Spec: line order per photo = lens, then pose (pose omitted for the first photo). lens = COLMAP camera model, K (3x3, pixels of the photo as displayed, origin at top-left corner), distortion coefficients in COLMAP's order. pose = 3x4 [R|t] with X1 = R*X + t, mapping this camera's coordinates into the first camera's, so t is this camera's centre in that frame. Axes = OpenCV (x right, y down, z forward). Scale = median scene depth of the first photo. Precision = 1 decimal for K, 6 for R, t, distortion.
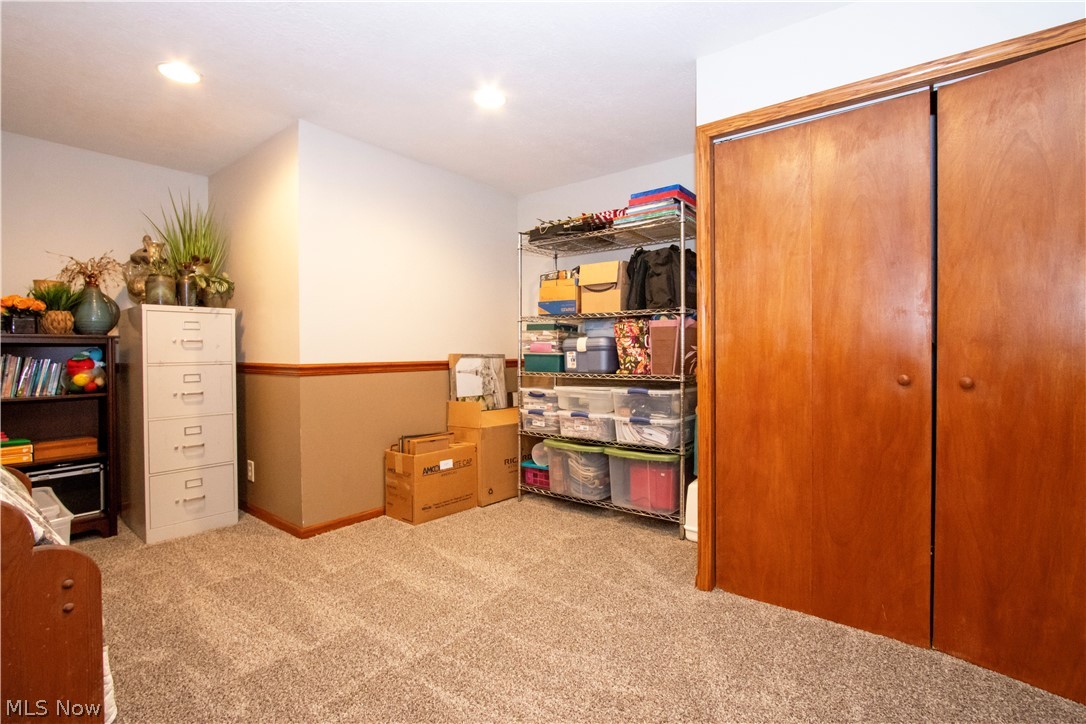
lens RADIAL K [[511.5, 0, 540.4], [0, 511.5, 357.6], [0, 0, 1]] dist [-0.001169, -0.000093]
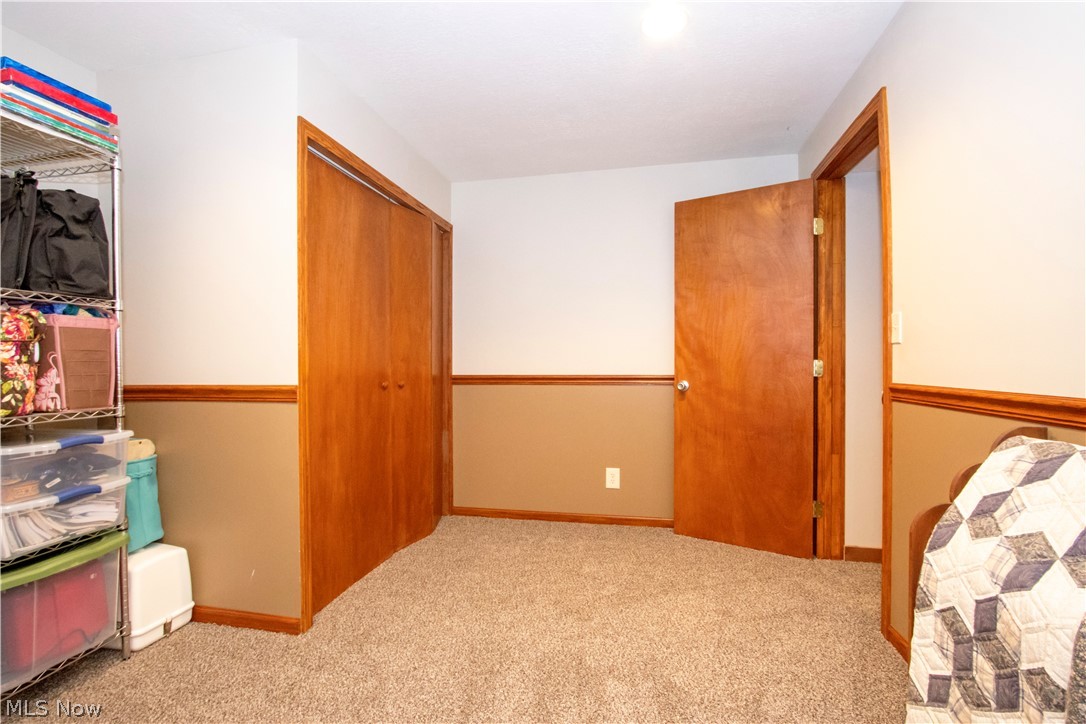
lens RADIAL K [[505.7, 0, 539.5], [0, 505.7, 371.0], [0, 0, 1]] dist [-0.019190, 0.000312]
pose [[-0.455180, -0.007089, 0.890371, -0.510753], [0.020387, 0.999623, 0.018381, -0.010238], [-0.890166, 0.026518, -0.454864, 0.793828]]
